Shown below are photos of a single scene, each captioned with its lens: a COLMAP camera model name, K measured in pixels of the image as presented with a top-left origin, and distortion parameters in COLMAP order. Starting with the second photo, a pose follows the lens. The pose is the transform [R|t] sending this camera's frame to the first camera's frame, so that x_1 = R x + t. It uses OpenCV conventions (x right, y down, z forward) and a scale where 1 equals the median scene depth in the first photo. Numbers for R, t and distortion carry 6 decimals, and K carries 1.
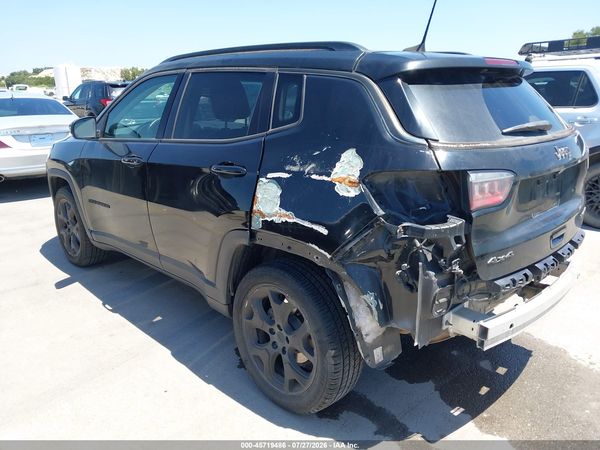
lens RADIAL K [[465.4, 0, 299.3], [0, 465.4, 234.5], [0, 0, 1]] dist [0.047954, -0.063141]
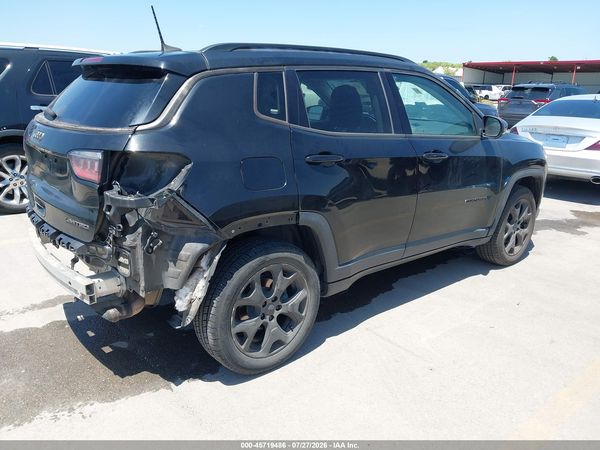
lens RADIAL K [[465.4, 0, 287.2], [0, 465.4, 228.6], [0, 0, 1]] dist [0.047954, -0.063141]
pose [[-0.068890, 0.293935, -0.953340, 1.566148], [-0.314349, 0.900535, 0.300369, -0.469839], [0.946804, 0.320374, 0.030361, 1.487599]]
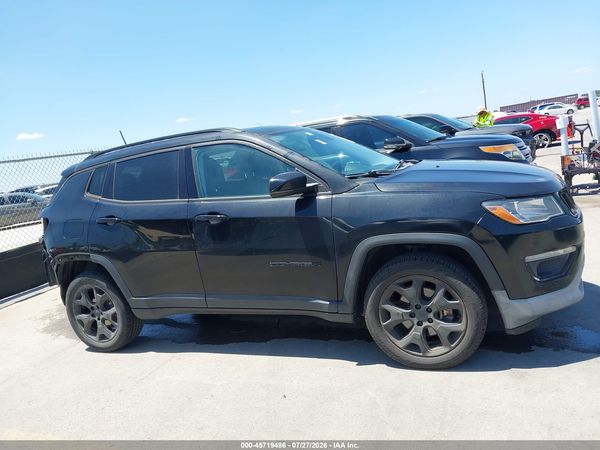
lens RADIAL K [[465.4, 0, 294.4], [0, 465.4, 228.8], [0, 0, 1]] dist [0.047954, -0.063141]
pose [[-0.906416, 0.209572, -0.366729, 0.451641], [0.034883, 0.902405, 0.429475, -0.989731], [0.420944, 0.376491, -0.825264, 3.250678]]
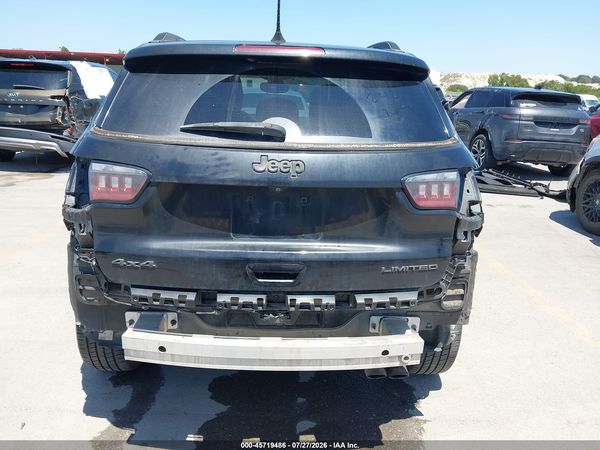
lens RADIAL K [[465.4, 0, 296.0], [0, 465.4, 226.3], [0, 0, 1]] dist [0.047954, -0.063141]
pose [[0.748562, 0.214966, -0.627251, 0.985283], [-0.232053, 0.971097, 0.055874, -0.115050], [0.621133, 0.103730, 0.776810, 0.393767]]
